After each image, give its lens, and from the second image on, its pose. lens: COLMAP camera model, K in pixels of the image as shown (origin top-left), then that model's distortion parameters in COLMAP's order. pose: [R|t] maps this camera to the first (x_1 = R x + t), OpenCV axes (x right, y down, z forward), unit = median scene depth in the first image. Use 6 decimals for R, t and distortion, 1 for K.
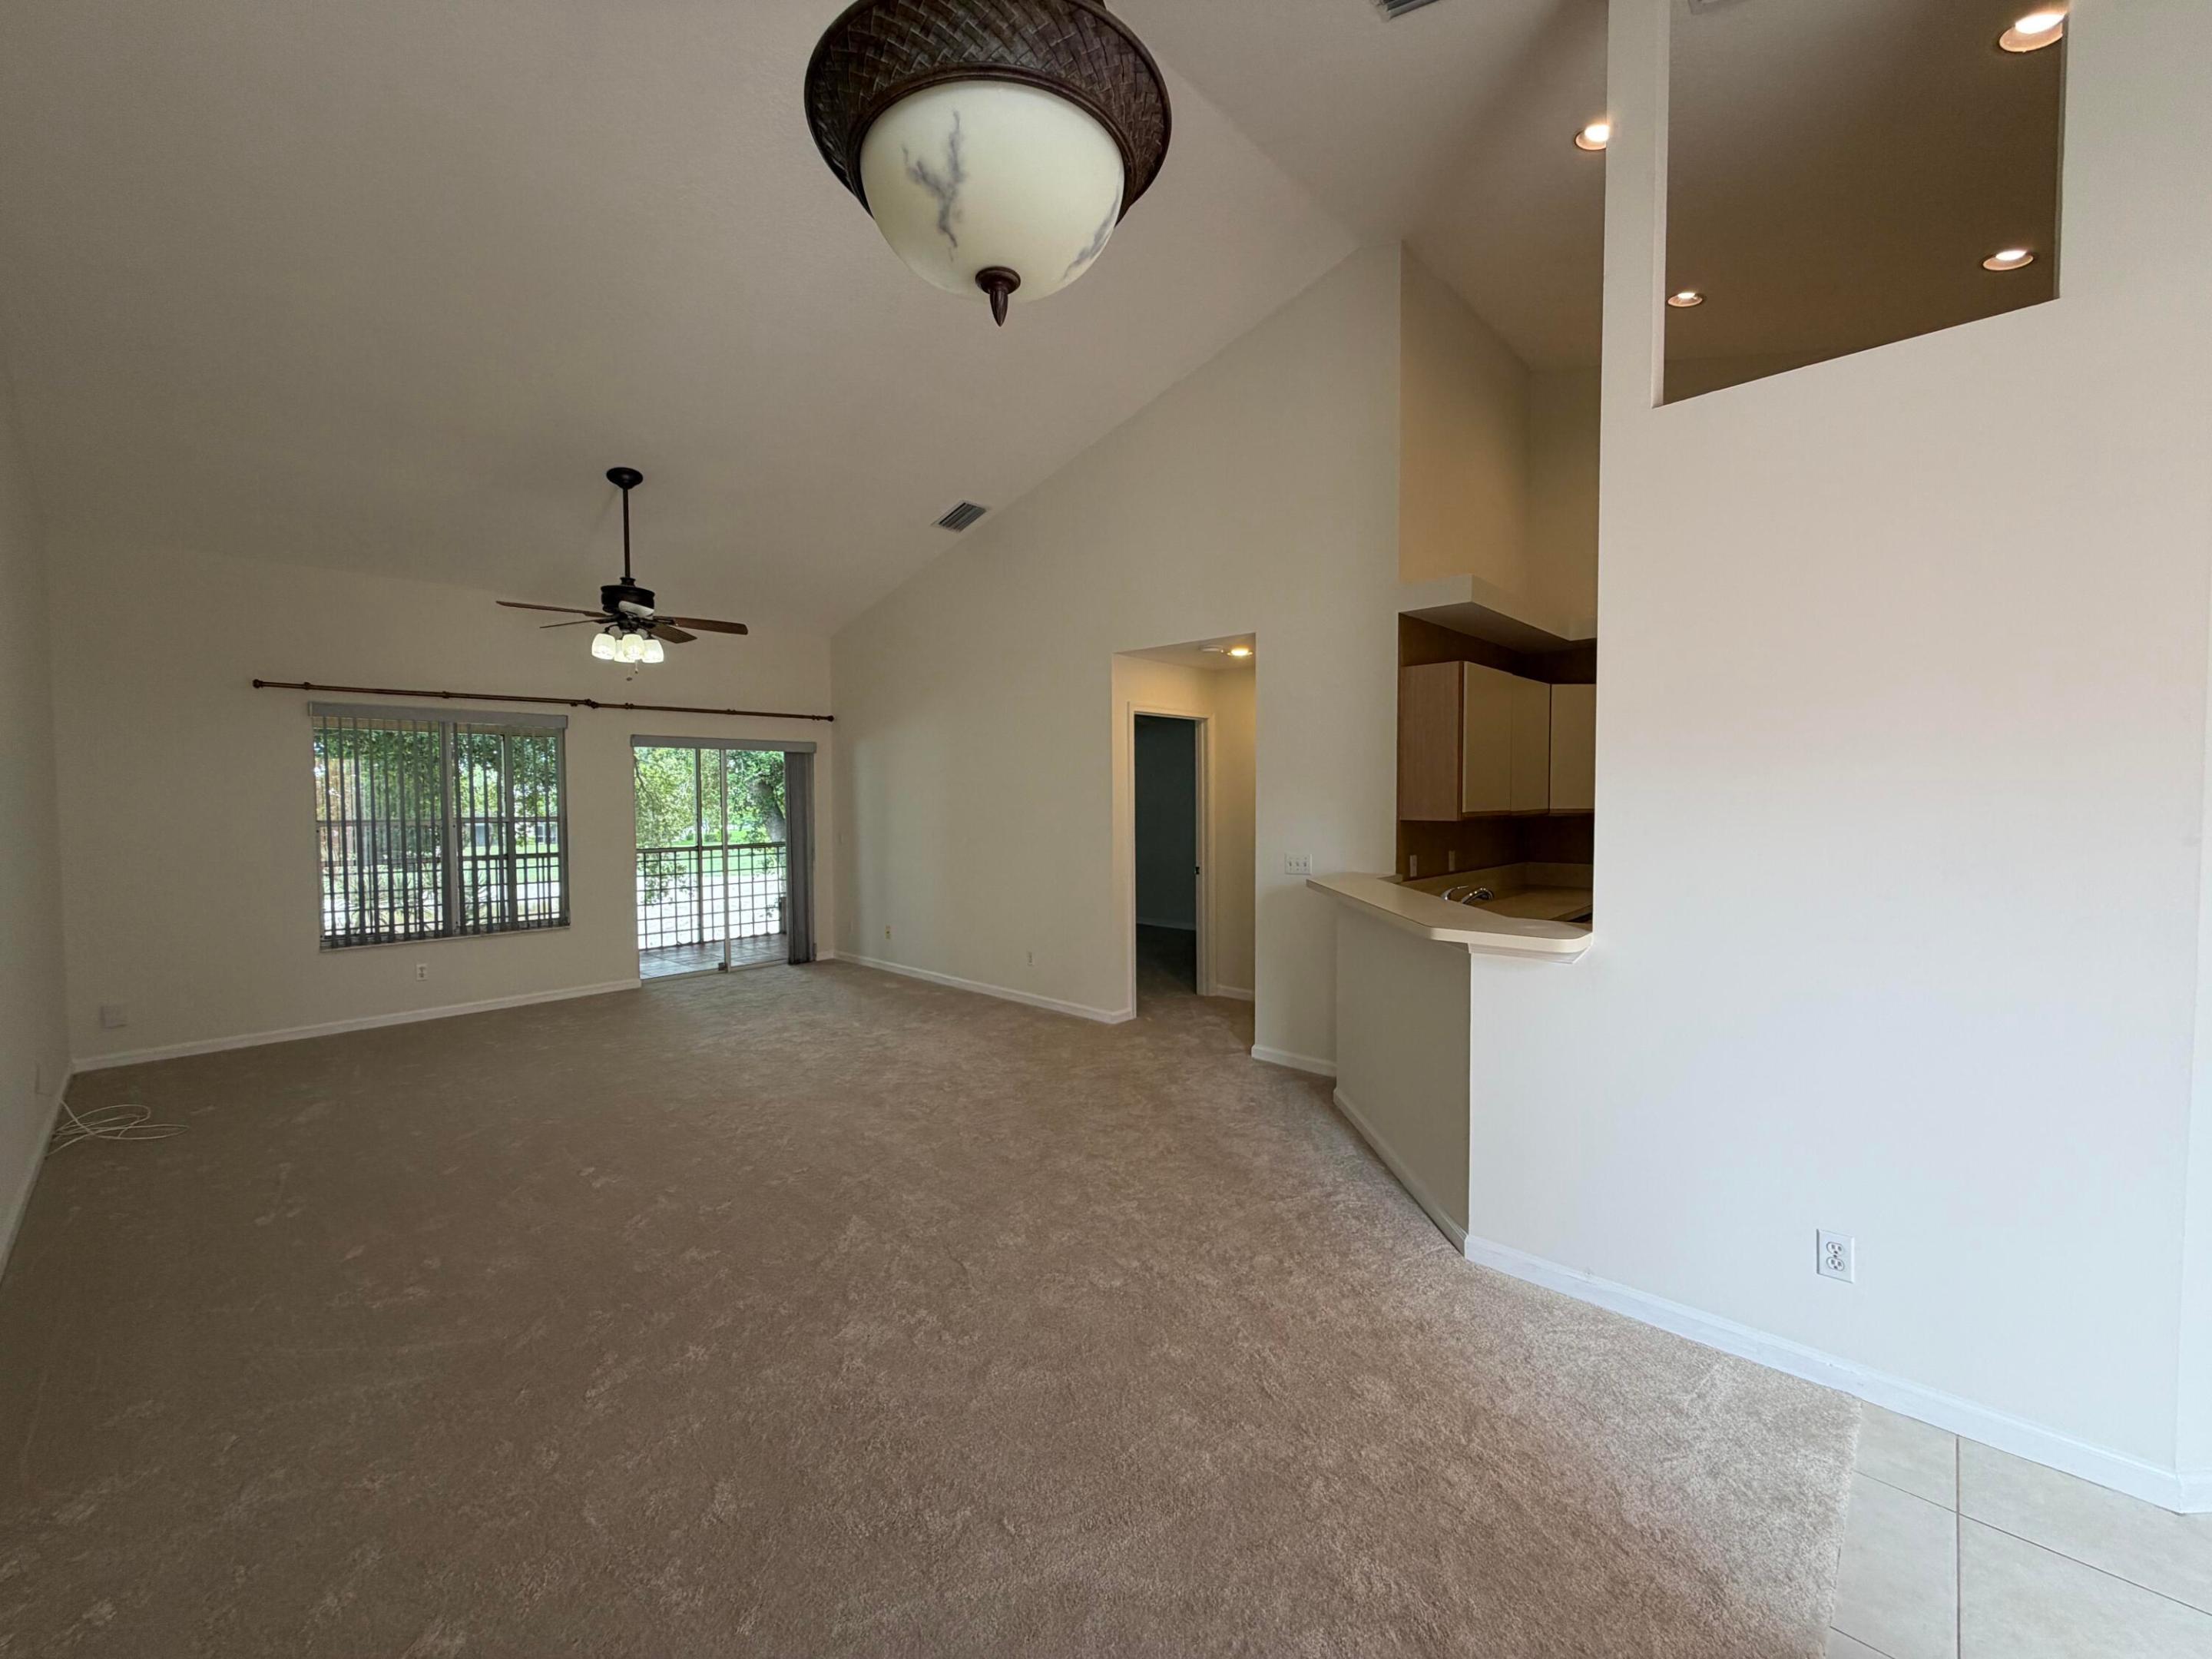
lens RADIAL K [[879.7, 0, 1106.0], [0, 879.7, 829.5], [0, 0, 1]] dist [0.001363, 0.000095]
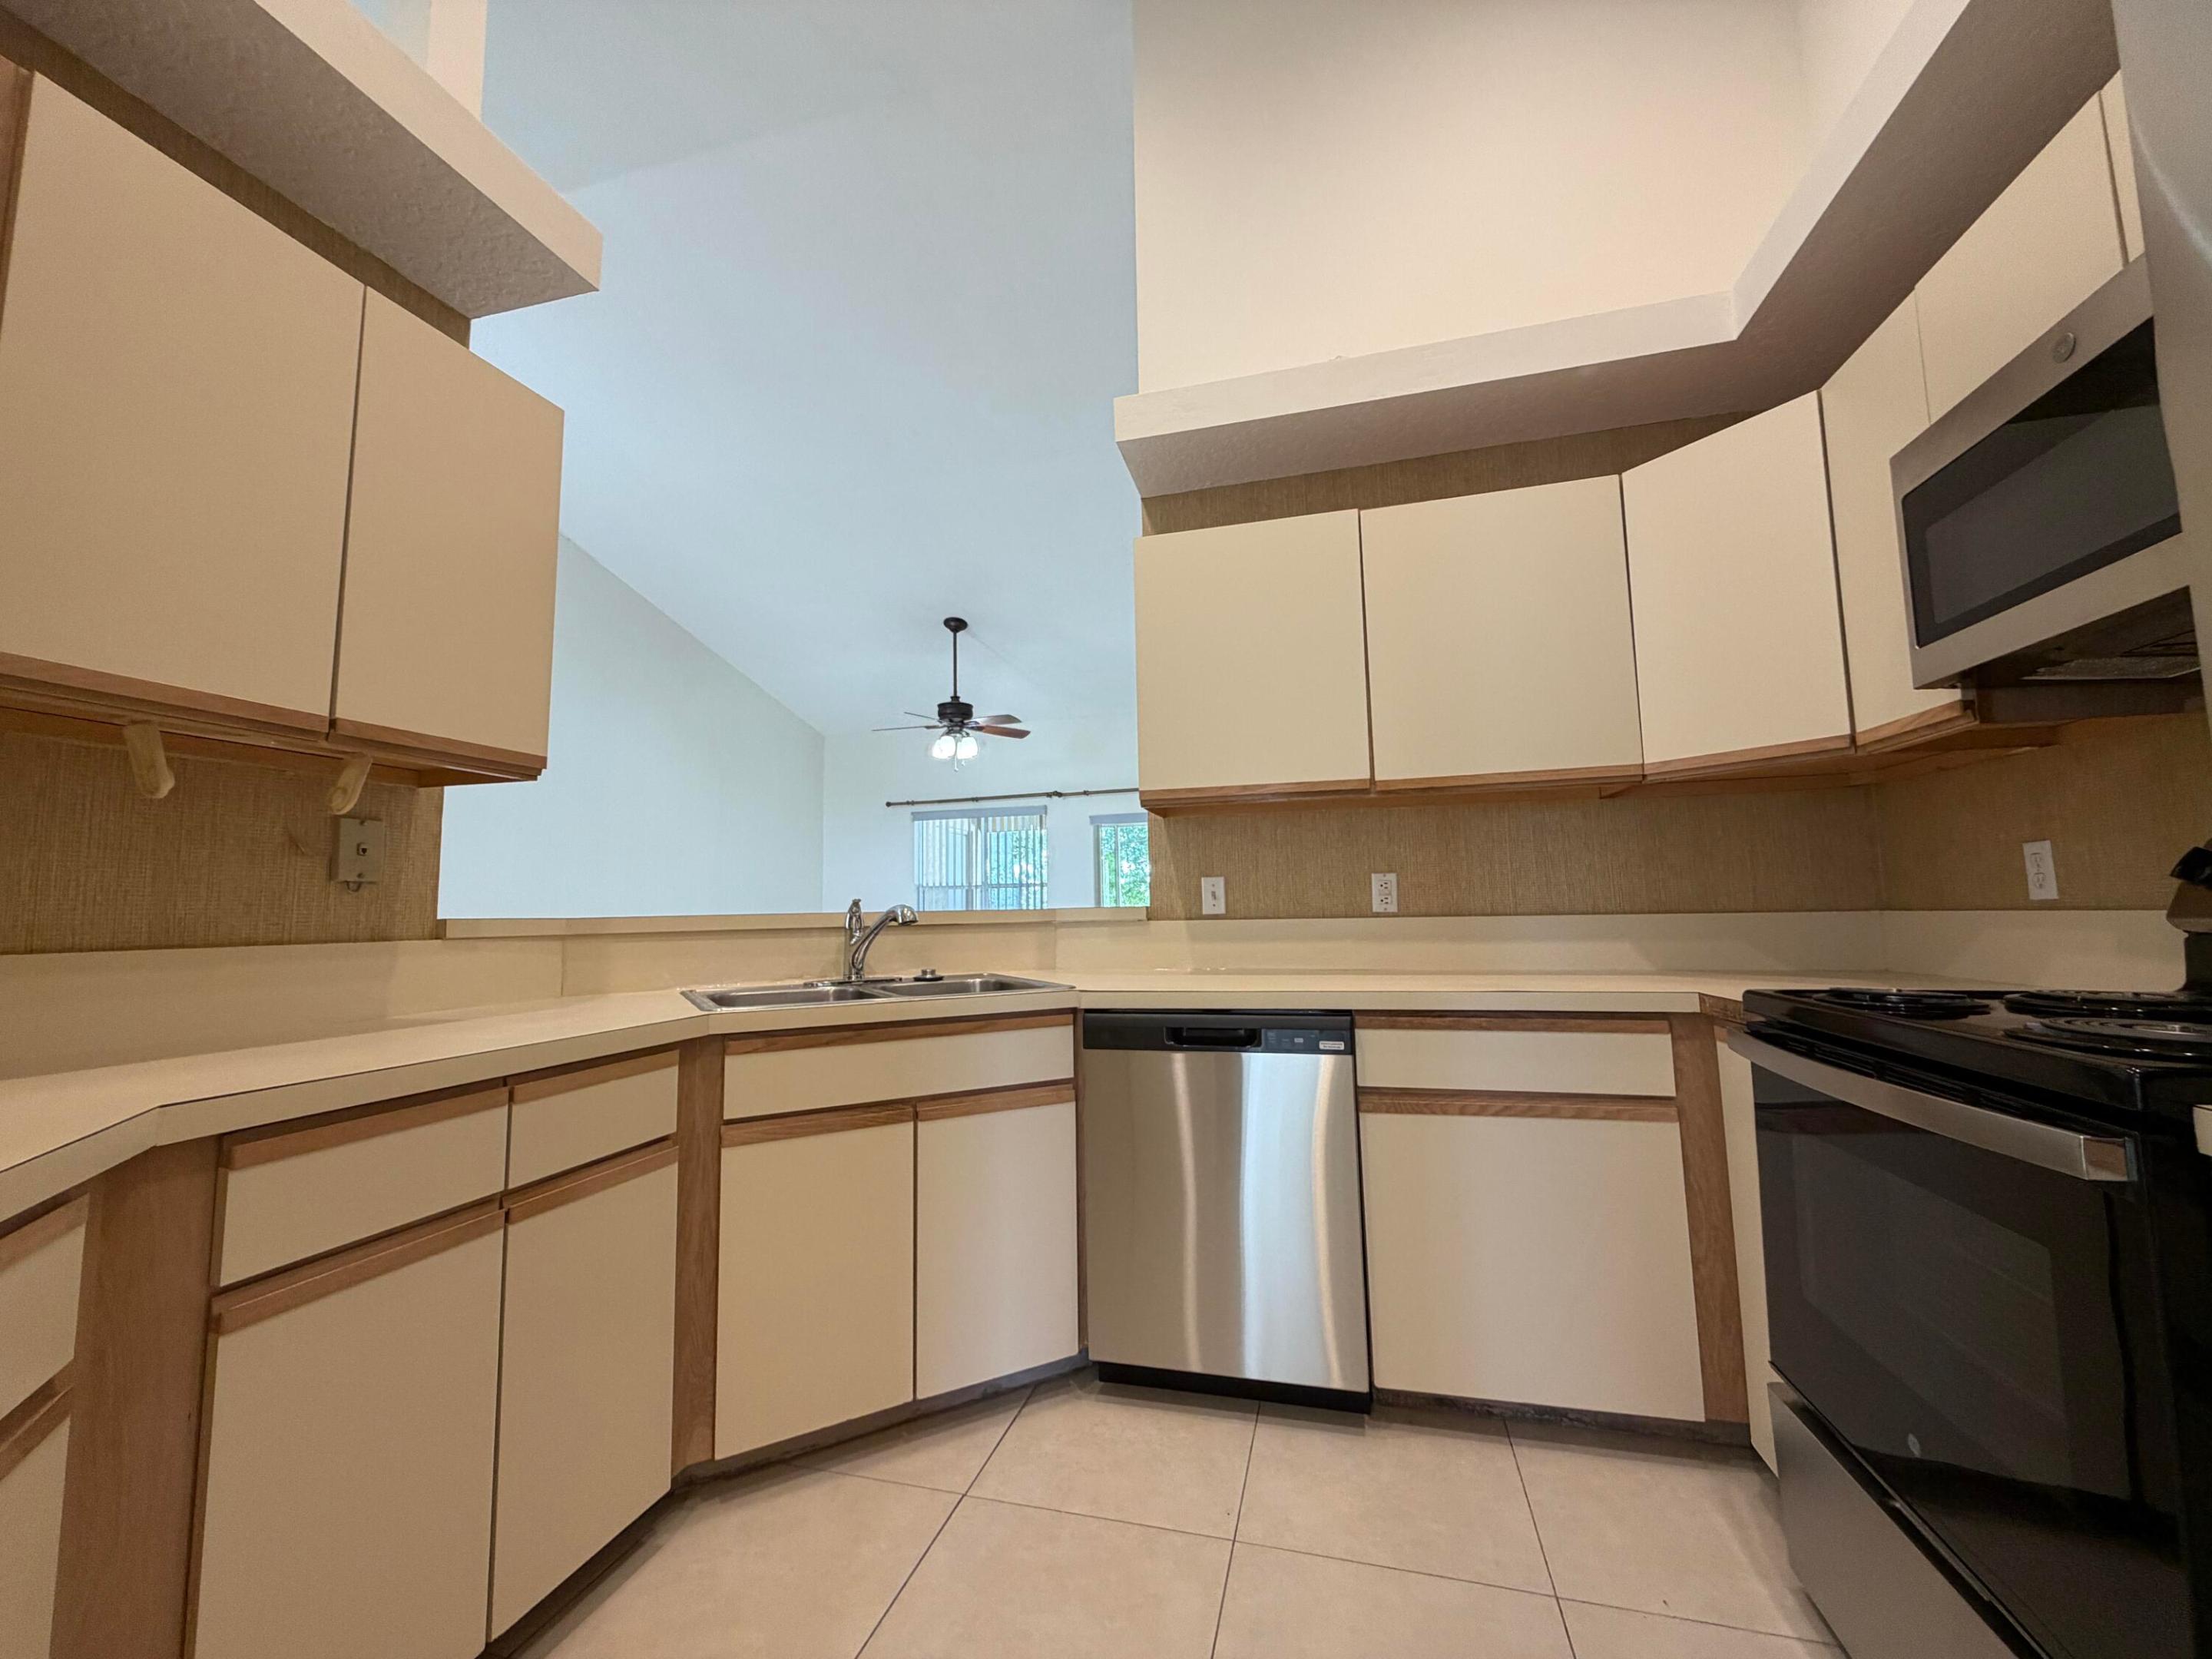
lens RADIAL K [[879.7, 0, 1106.0], [0, 879.7, 829.5], [0, 0, 1]] dist [0.001363, 0.000095]
pose [[0.477807, -0.083384, -0.874499, 0.694465], [-0.018078, 0.994341, -0.104689, 0.051299], [0.878279, 0.065830, 0.473595, 0.554722]]
